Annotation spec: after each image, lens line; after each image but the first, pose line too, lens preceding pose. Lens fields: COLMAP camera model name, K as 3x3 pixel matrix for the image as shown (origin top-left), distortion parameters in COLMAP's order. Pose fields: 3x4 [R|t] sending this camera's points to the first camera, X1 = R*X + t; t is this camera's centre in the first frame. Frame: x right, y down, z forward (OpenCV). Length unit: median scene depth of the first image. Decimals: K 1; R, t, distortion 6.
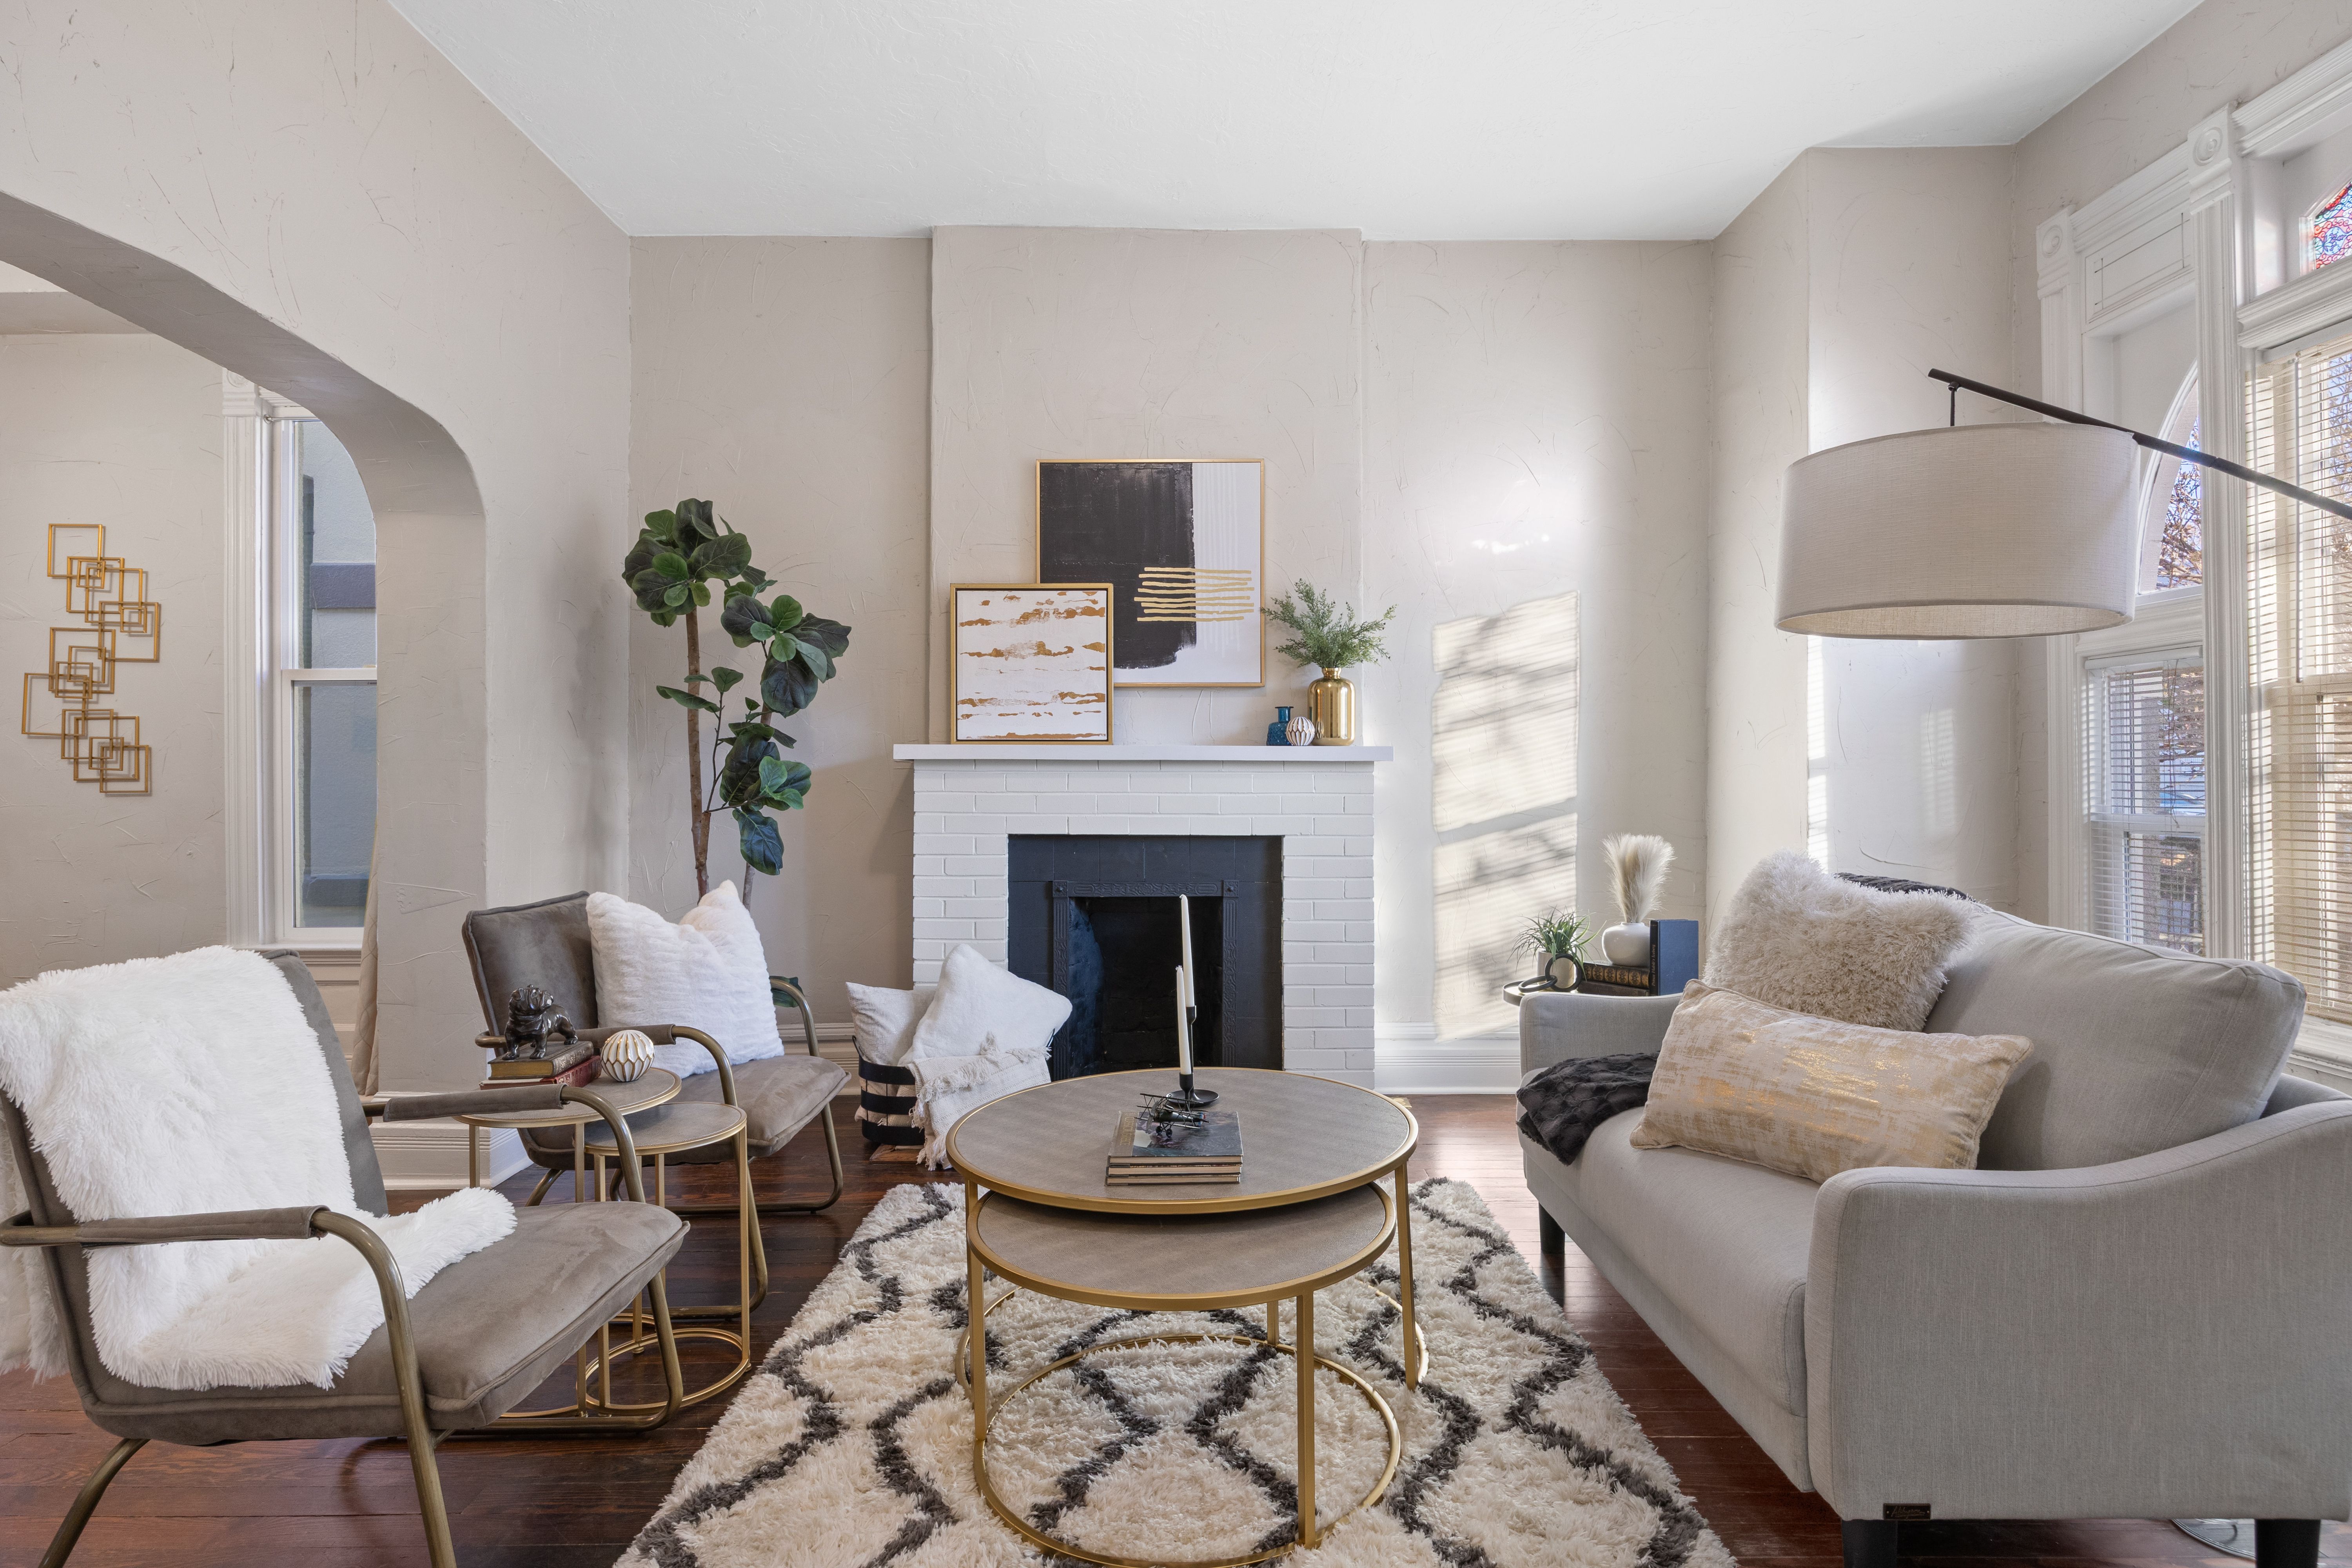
lens RADIAL K [[1254.1, 0, 1176.0], [0, 1254.1, 784.0], [0, 0, 1]] dist [-0.013265, 0.000011]
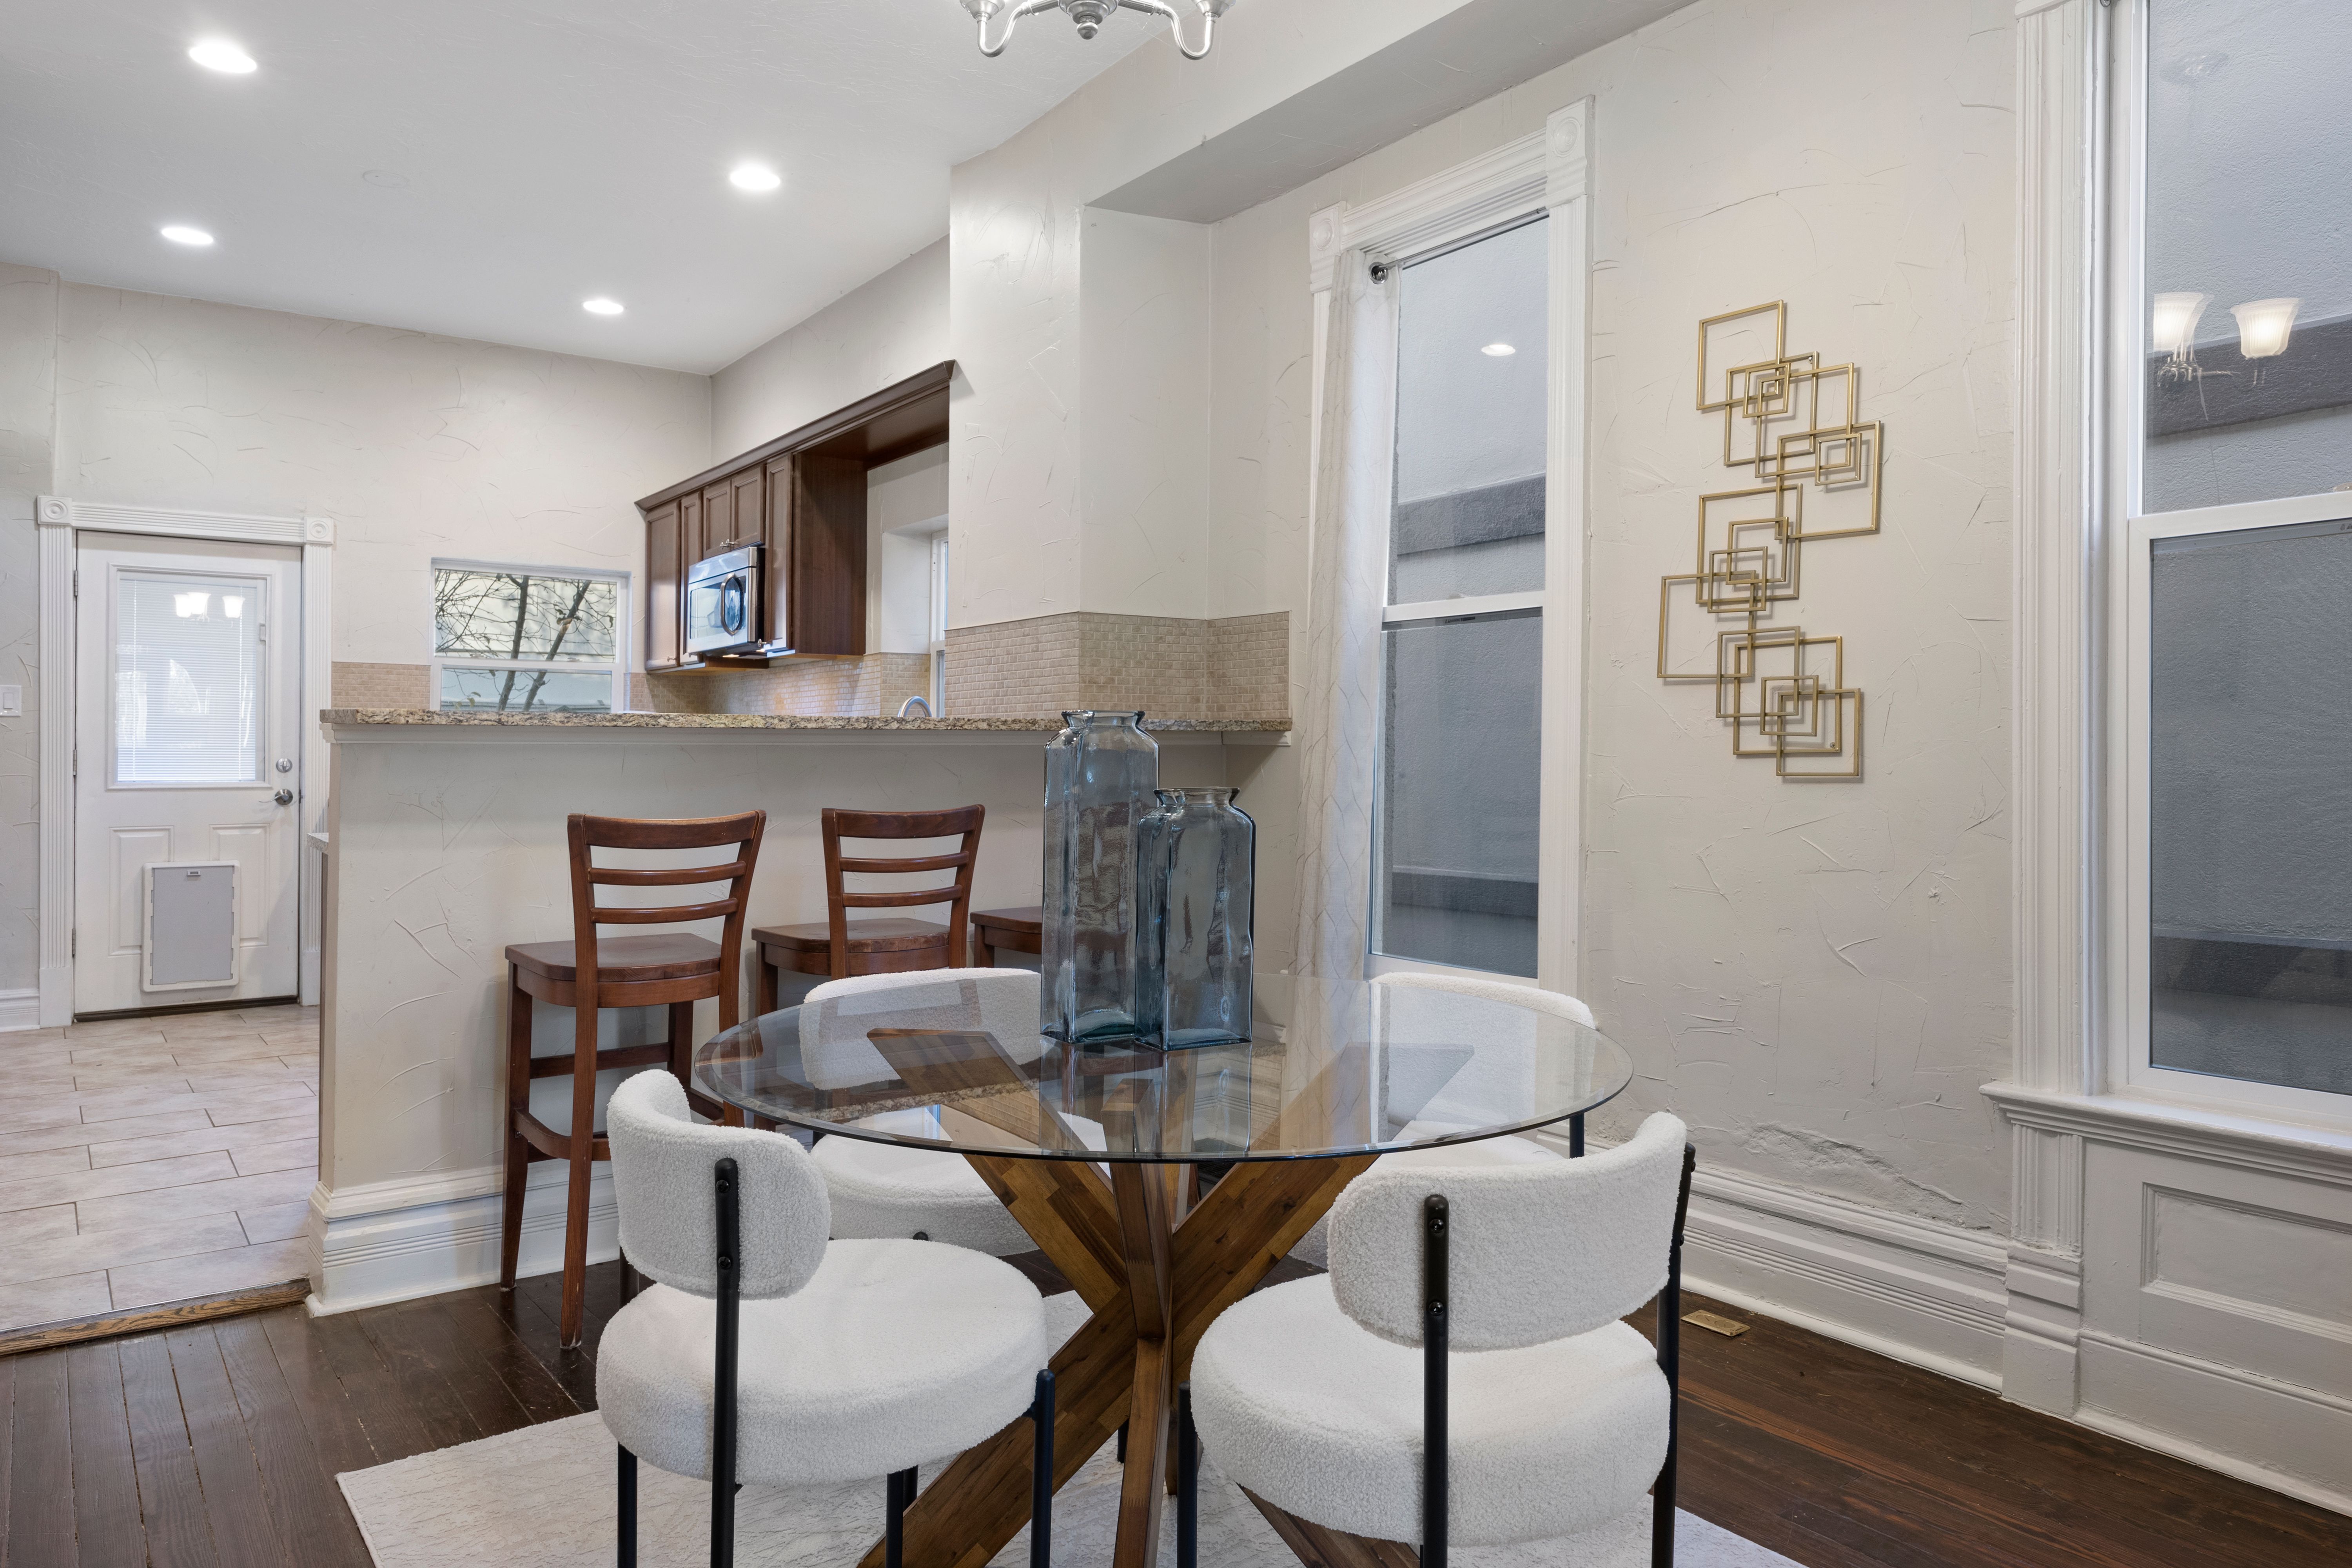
lens RADIAL K [[1492.0, 0, 1176.3], [0, 1492.0, 752.6], [0, 0, 1]] dist [0.008040, 0.001735]
pose [[0.592295, -0.002732, -0.805717, -0.502811], [-0.007791, 0.999928, -0.009117, 0.004897], [0.805684, 0.011677, 0.592231, 0.394365]]
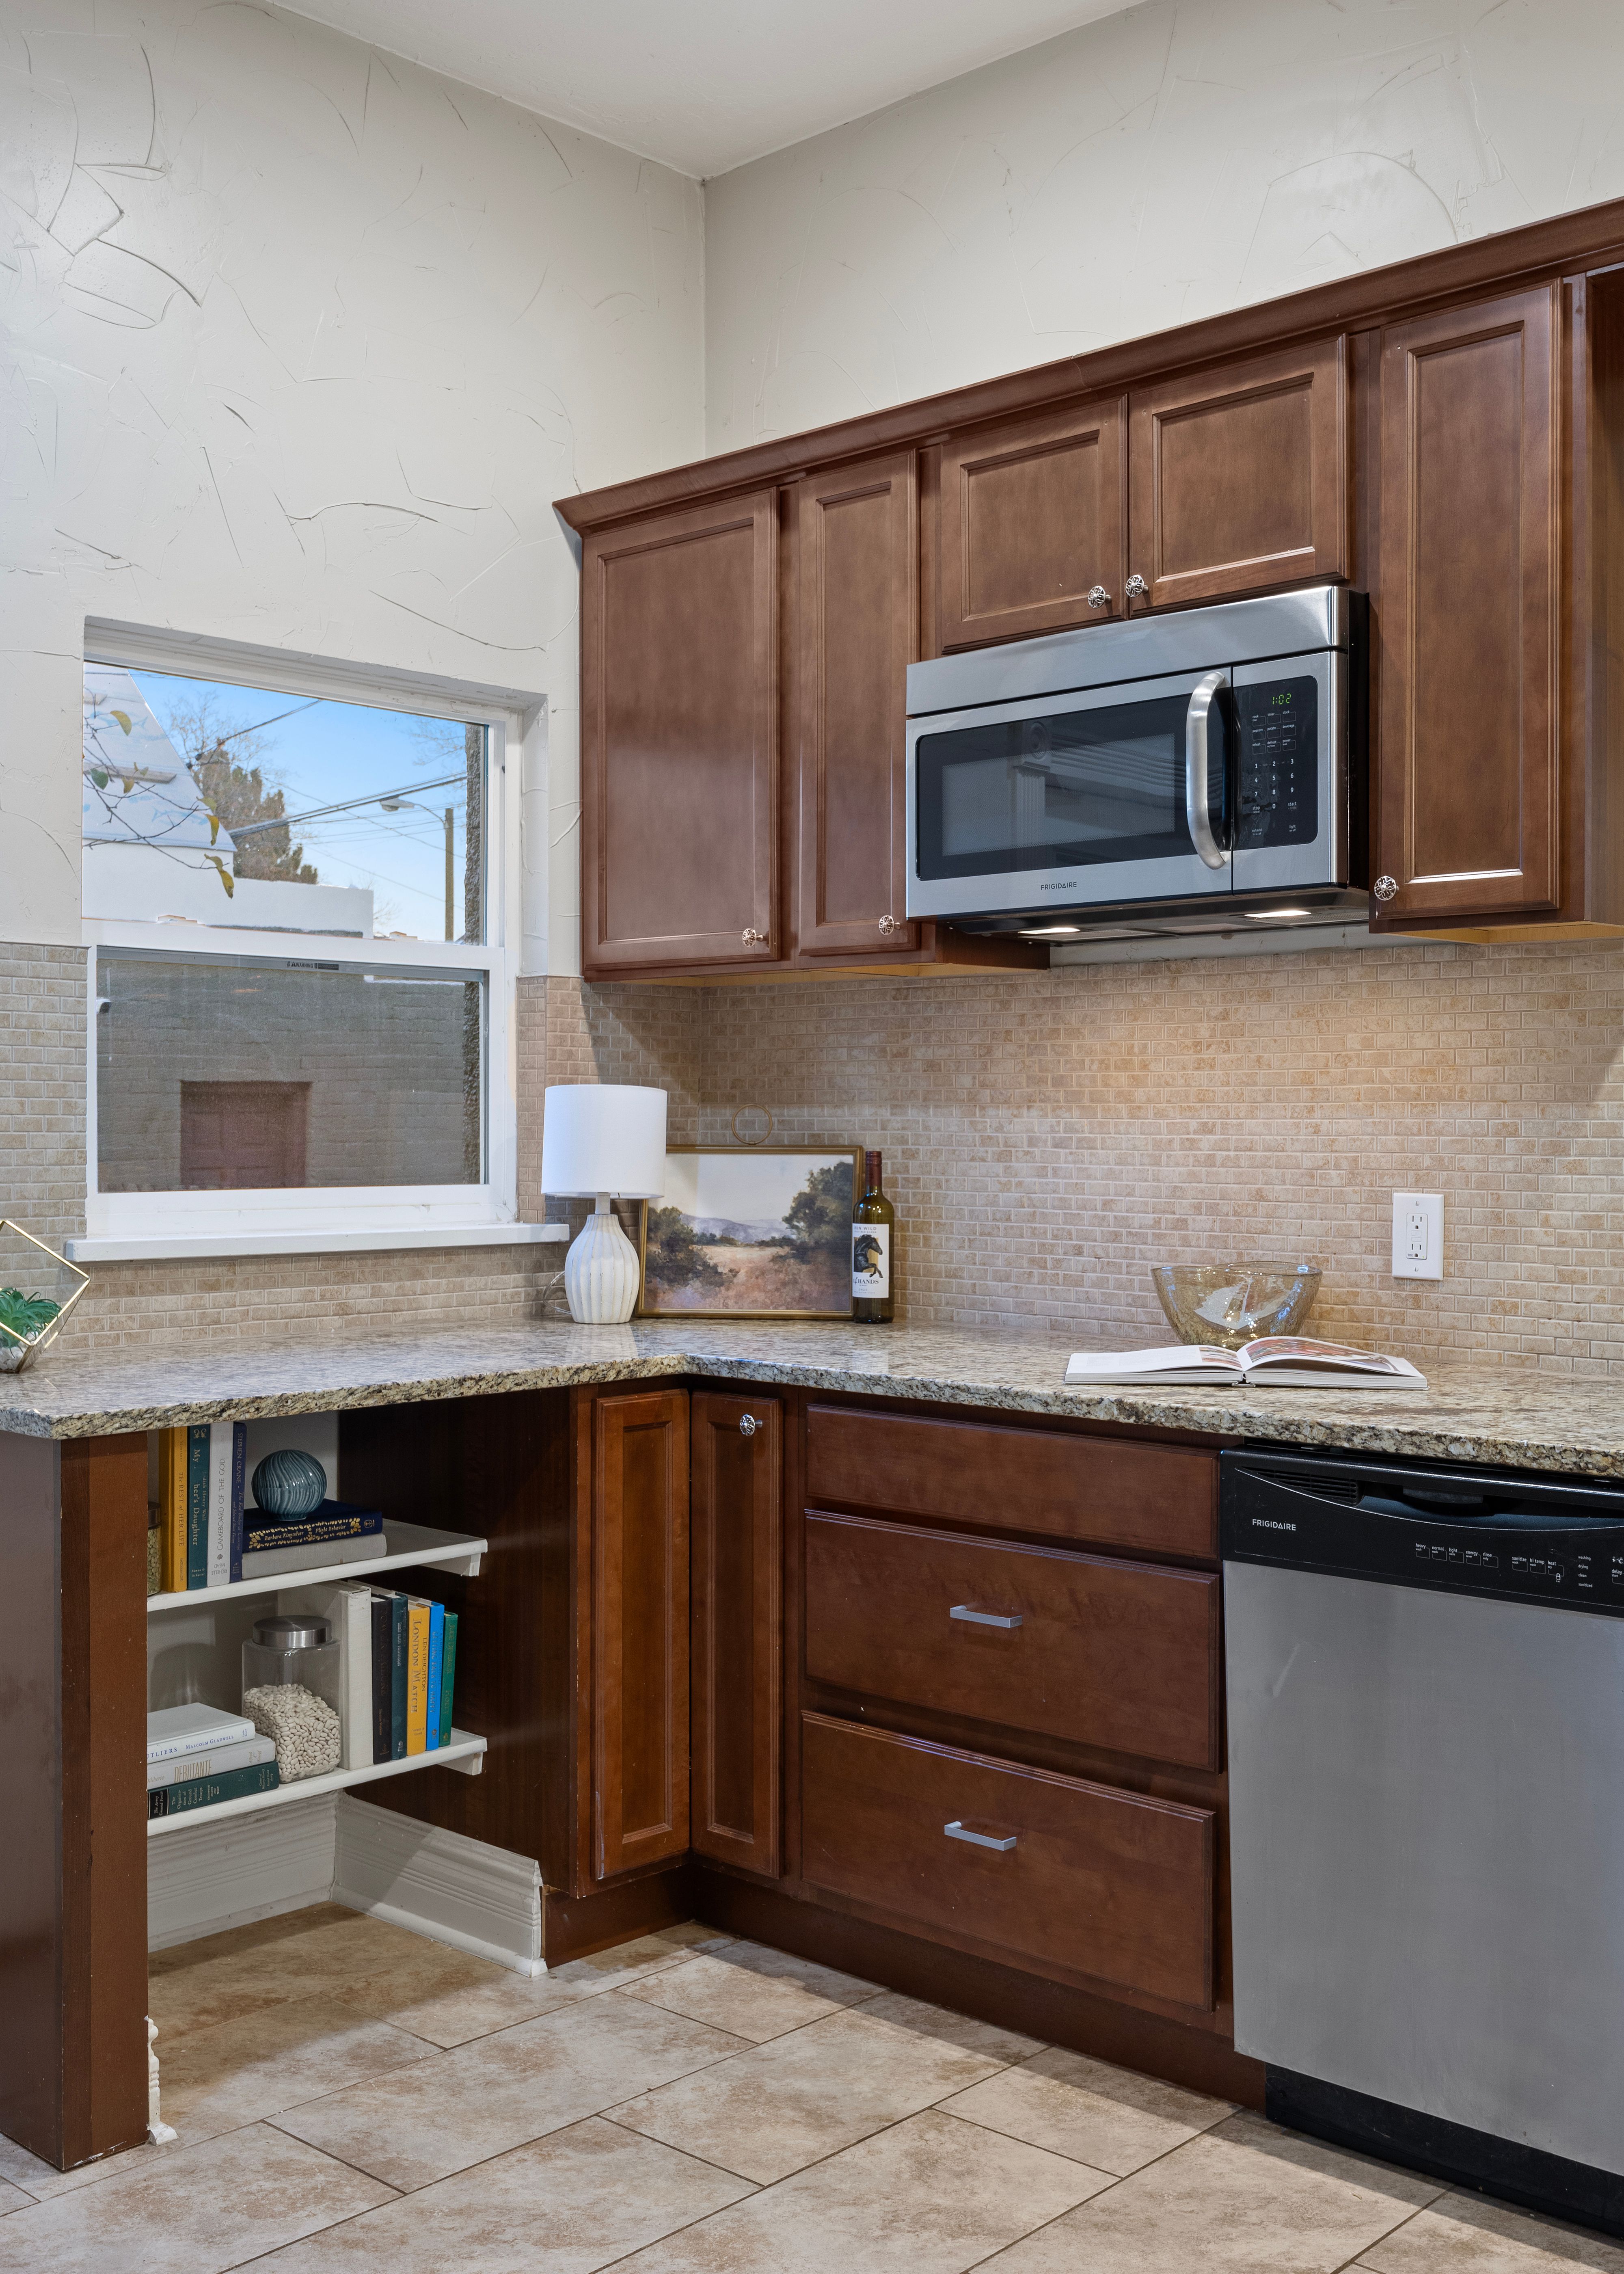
lens RADIAL K [[2263.7, 0, 809.4], [0, 2263.7, 1121.4], [0, 0, 1]] dist [-0.014437, 0.016438]
pose [[0.722503, 0.003090, -0.691361, -1.570238], [-0.006053, 0.999980, -0.001857, -0.037493], [0.691342, 0.005526, 0.722507, 0.299387]]
